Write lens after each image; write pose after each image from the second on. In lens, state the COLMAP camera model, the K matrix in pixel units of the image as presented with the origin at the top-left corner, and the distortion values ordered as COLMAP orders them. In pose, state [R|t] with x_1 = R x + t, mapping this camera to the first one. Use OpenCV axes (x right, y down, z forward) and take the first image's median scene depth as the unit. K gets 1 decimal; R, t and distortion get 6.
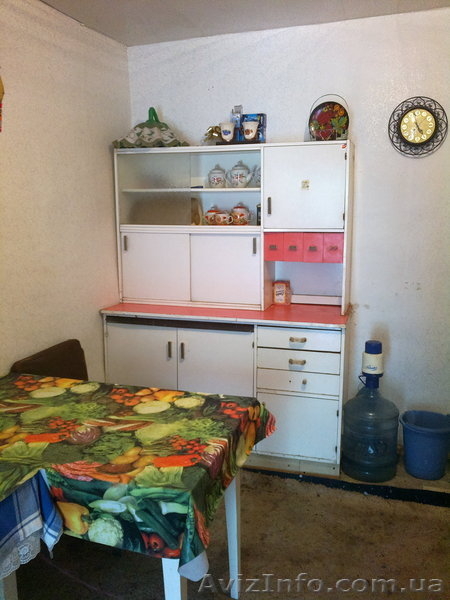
lens RADIAL K [[535.1, 0, 225.0], [0, 535.1, 300.0], [0, 0, 1]] dist [0.042521, -0.182131]
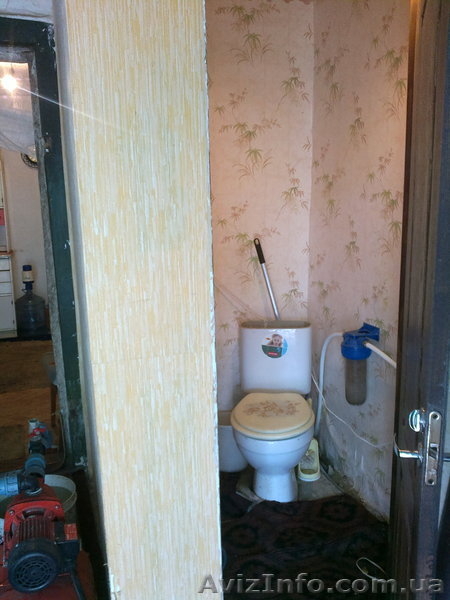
lens RADIAL K [[535.1, 0, 225.0], [0, 535.1, 300.0], [0, 0, 1]] dist [0.042521, -0.182131]
pose [[0.813644, -0.118722, 0.569112, -0.234374], [0.109730, 0.992693, 0.050206, 0.168468], [-0.570913, 0.021599, 0.820726, -0.904591]]
